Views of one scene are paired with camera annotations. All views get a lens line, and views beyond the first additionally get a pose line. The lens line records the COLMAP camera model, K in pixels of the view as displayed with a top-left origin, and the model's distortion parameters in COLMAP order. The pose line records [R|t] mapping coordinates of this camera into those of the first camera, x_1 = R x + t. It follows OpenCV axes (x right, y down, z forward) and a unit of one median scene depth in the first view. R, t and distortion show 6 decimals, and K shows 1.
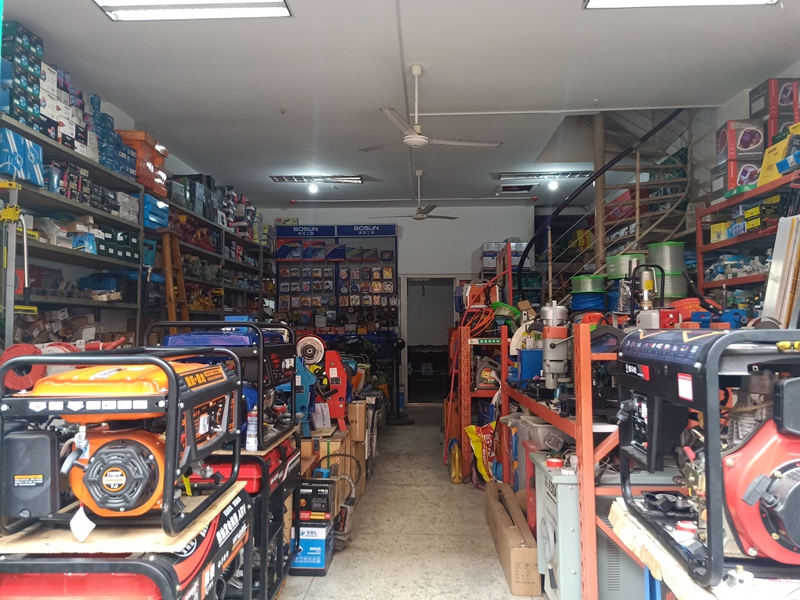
lens RADIAL K [[604.3, 0, 400.0], [0, 604.3, 300.0], [0, 0, 1]] dist [0.050525, -0.034355]
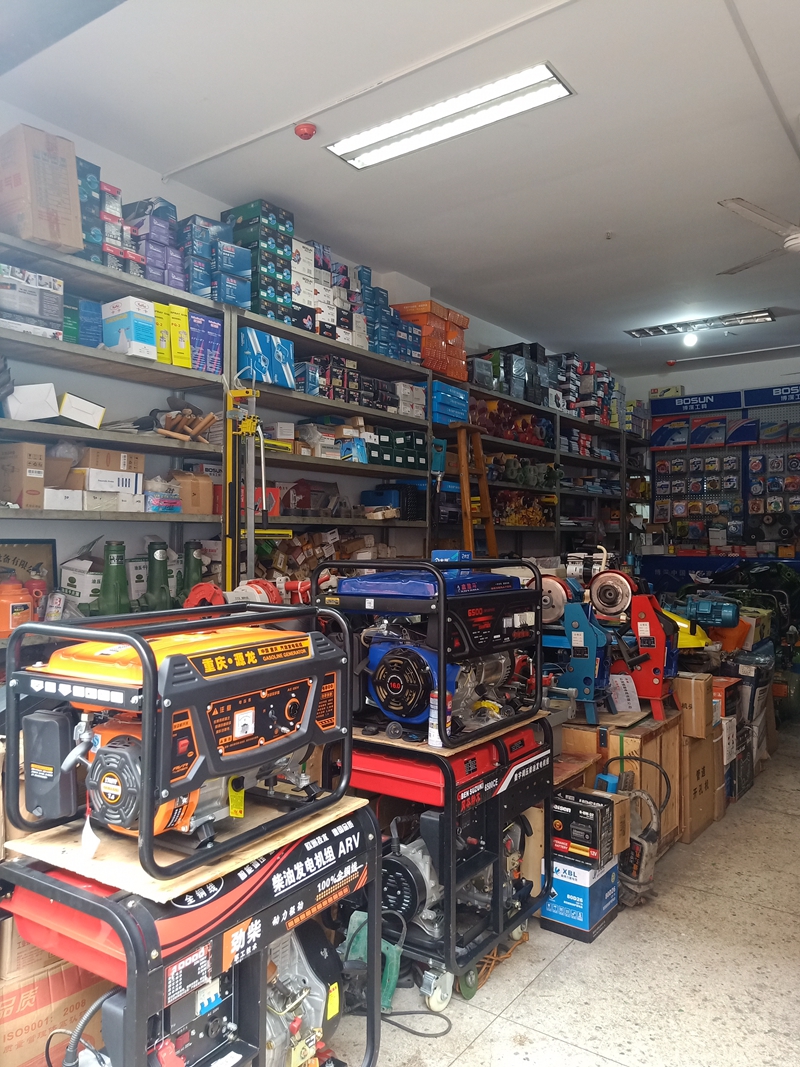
lens RADIAL K [[805.9, 0, 398.9], [0, 805.9, 527.3], [0, 0, 1]] dist [0.050525, -0.034355]
pose [[0.836750, -0.003637, -0.547573, 0.136079], [0.023001, 0.999329, 0.028510, -0.019179], [0.547102, -0.036451, 0.836272, 0.118994]]
